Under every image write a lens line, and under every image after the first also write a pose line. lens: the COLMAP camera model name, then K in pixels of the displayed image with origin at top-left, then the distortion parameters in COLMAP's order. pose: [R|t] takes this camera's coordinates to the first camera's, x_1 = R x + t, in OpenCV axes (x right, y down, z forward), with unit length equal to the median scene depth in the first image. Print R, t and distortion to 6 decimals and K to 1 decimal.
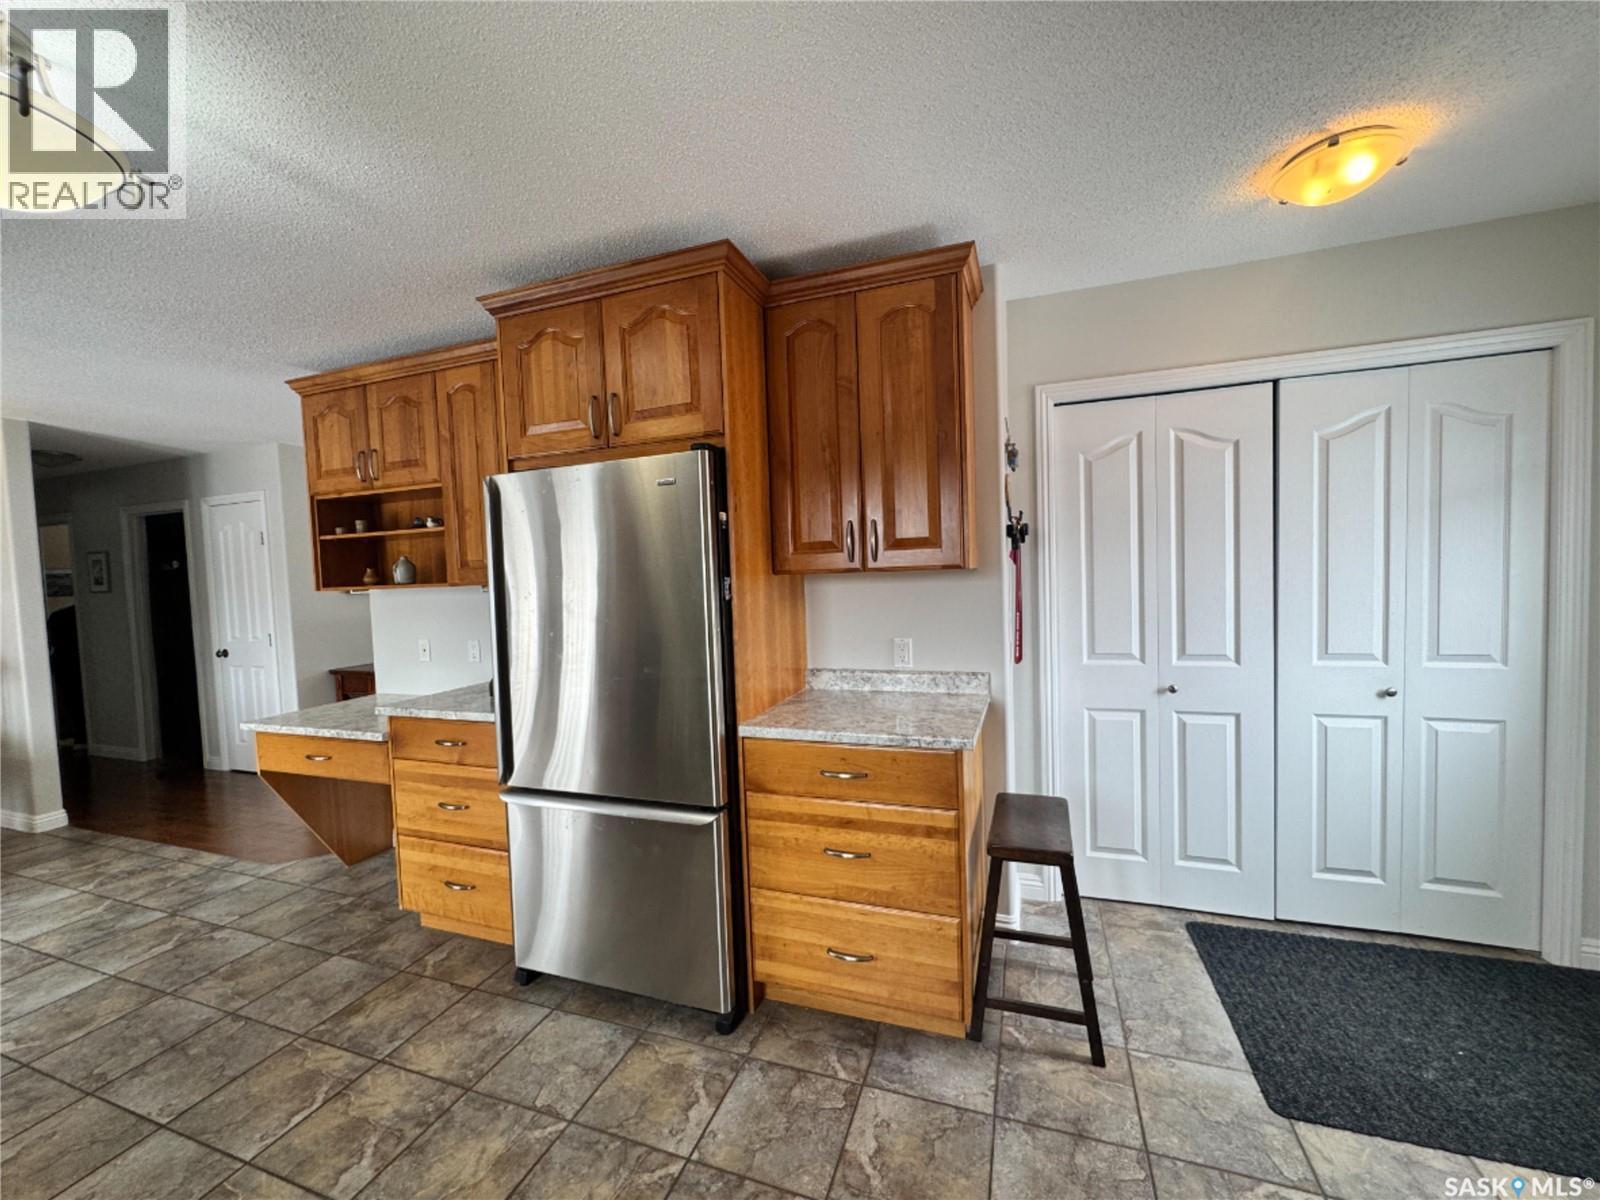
lens RADIAL K [[644.9, 0, 800.0], [0, 644.9, 600.0], [0, 0, 1]] dist [0.000189, 0.000141]
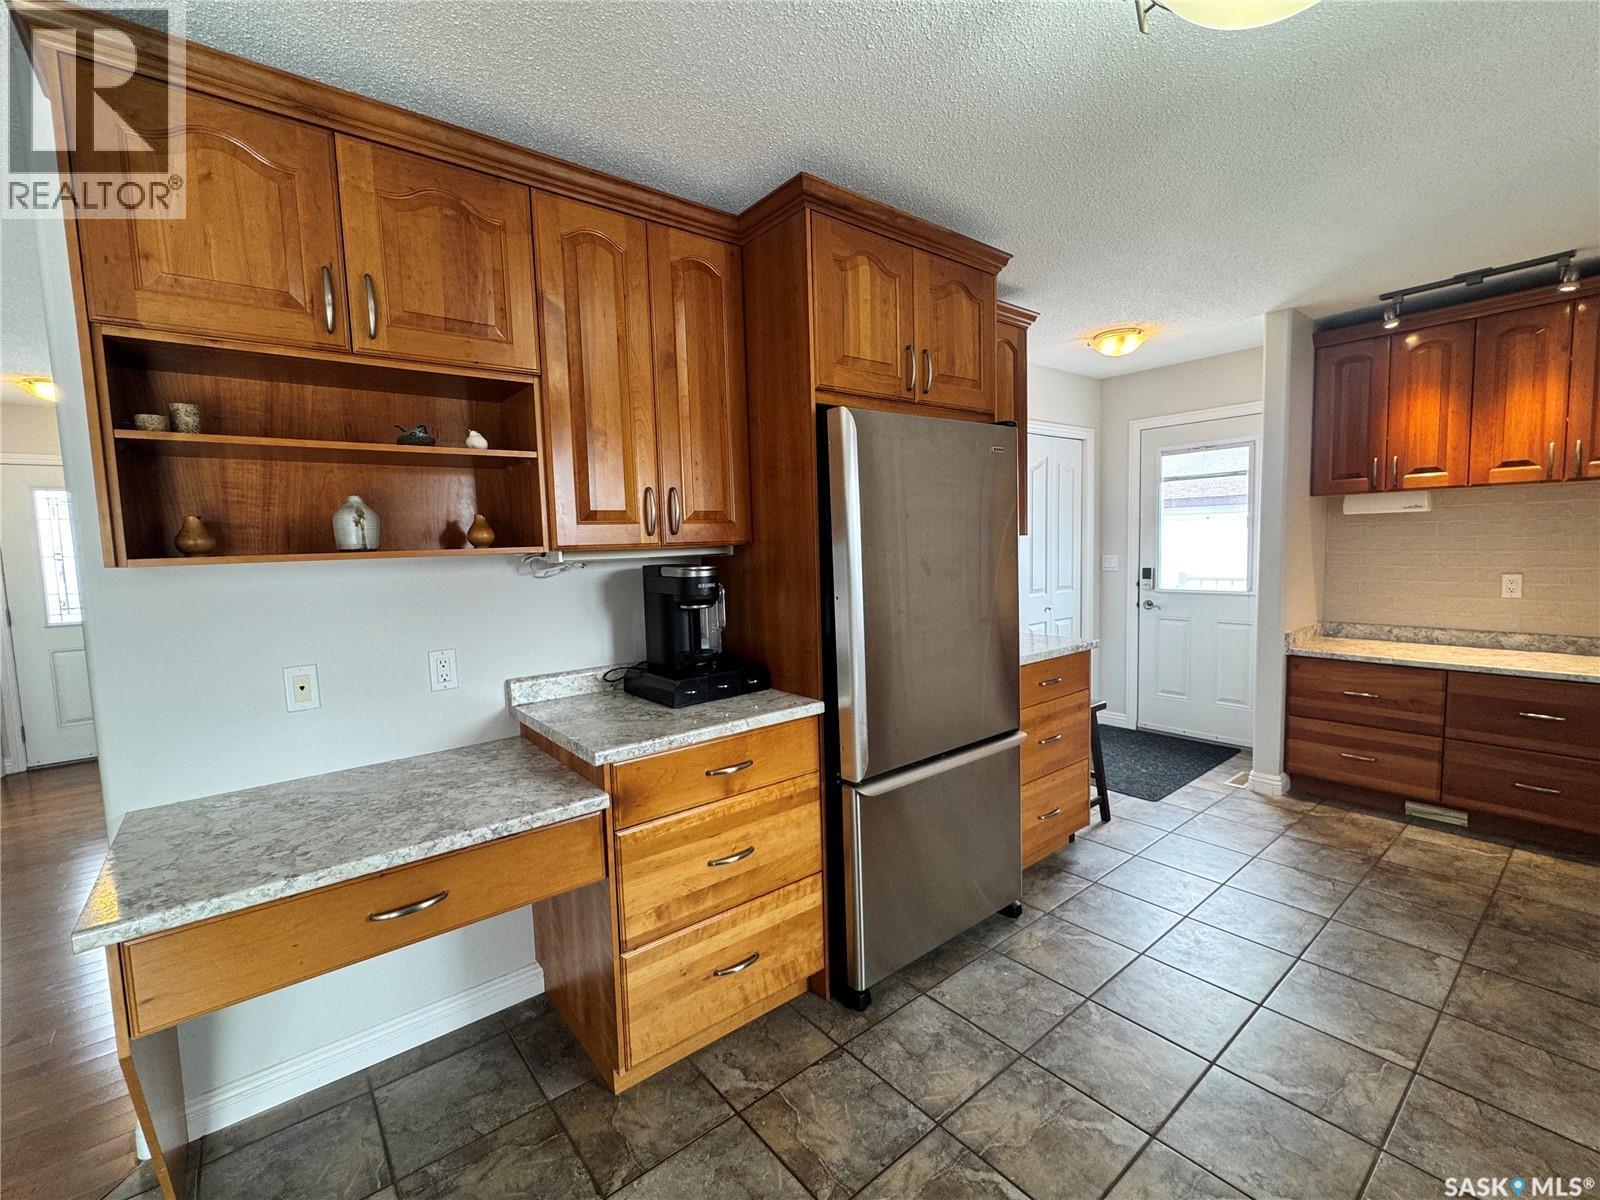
lens RADIAL K [[692.4, 0, 800.0], [0, 692.4, 600.0], [0, 0, 1]] dist [0.000284, -0.001247]
pose [[0.516475, -0.053143, 0.854652, -1.296415], [0.049647, 0.998252, 0.032070, 0.019752], [-0.854862, 0.025868, 0.518210, 0.611180]]
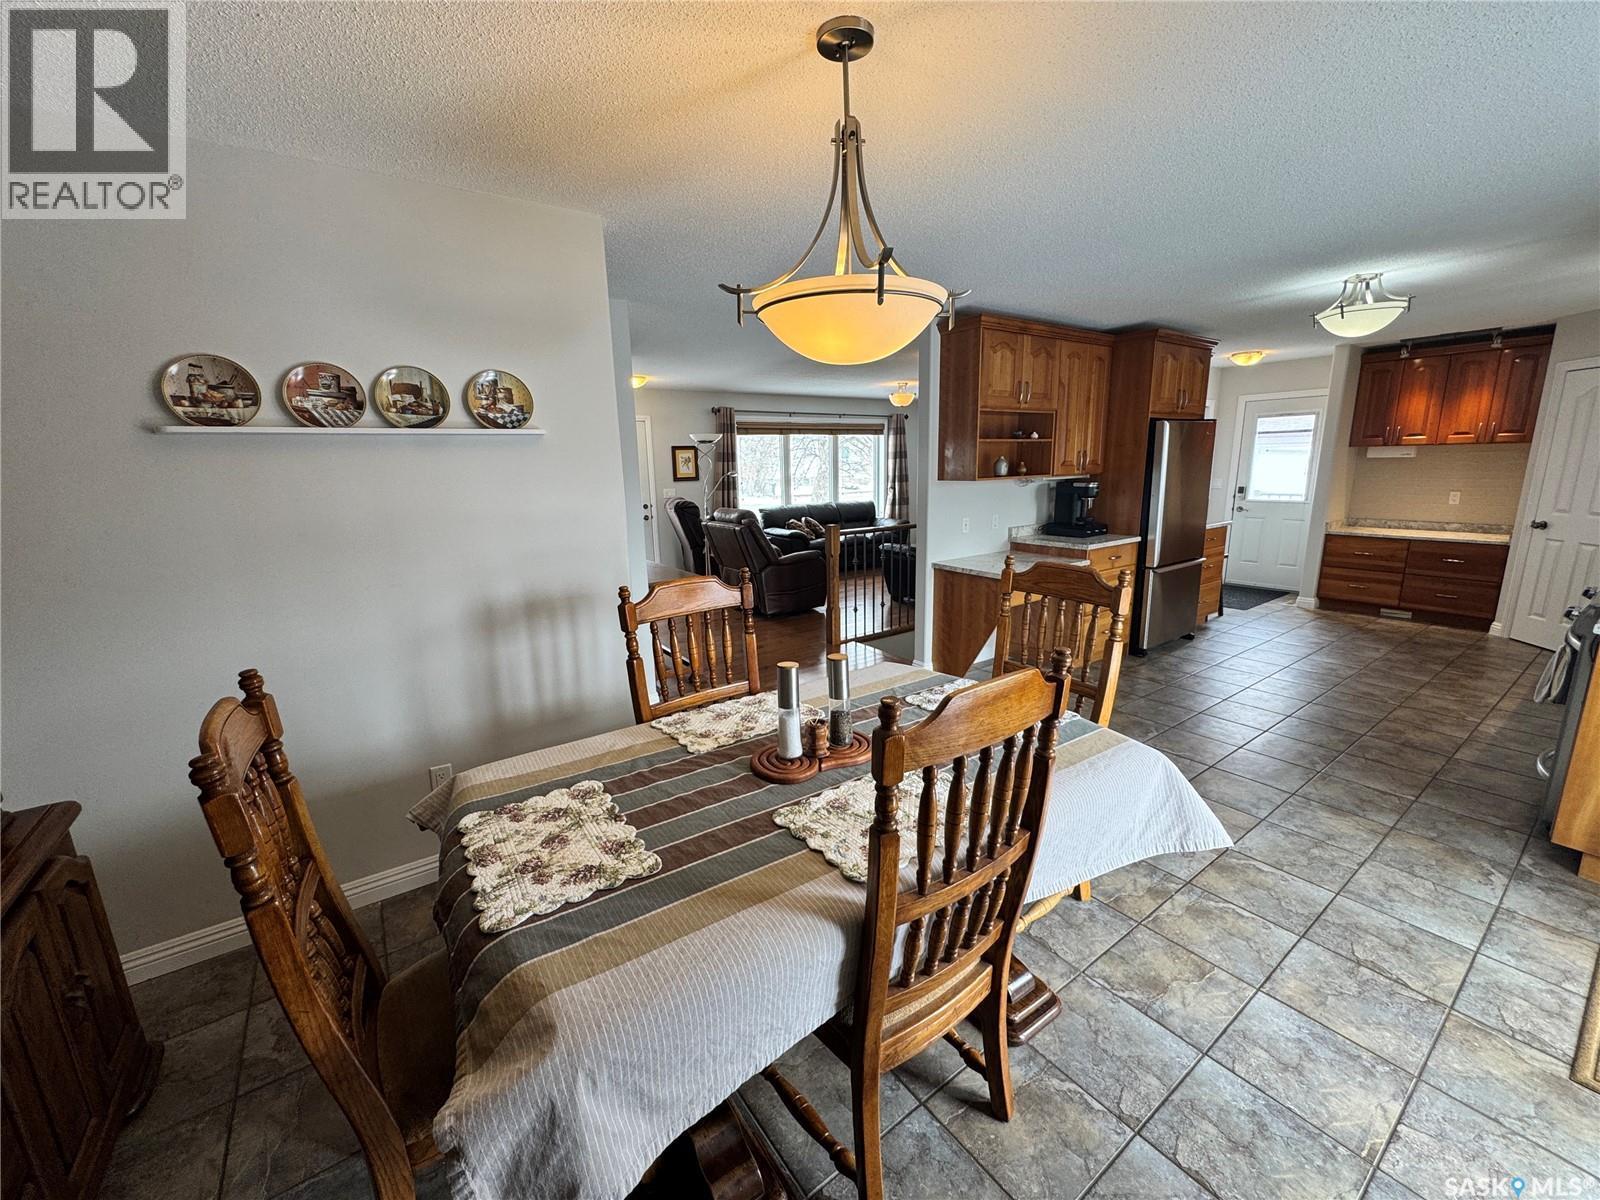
lens RADIAL K [[648.7, 0, 795.3], [0, 648.7, 598.5], [0, 0, 1]] dist [-0.001524, -0.000642]
pose [[0.566817, -0.149215, 0.810218, -3.042852], [0.038490, 0.987183, 0.154879, 0.006094], [-0.822944, -0.056602, 0.565295, 0.777217]]
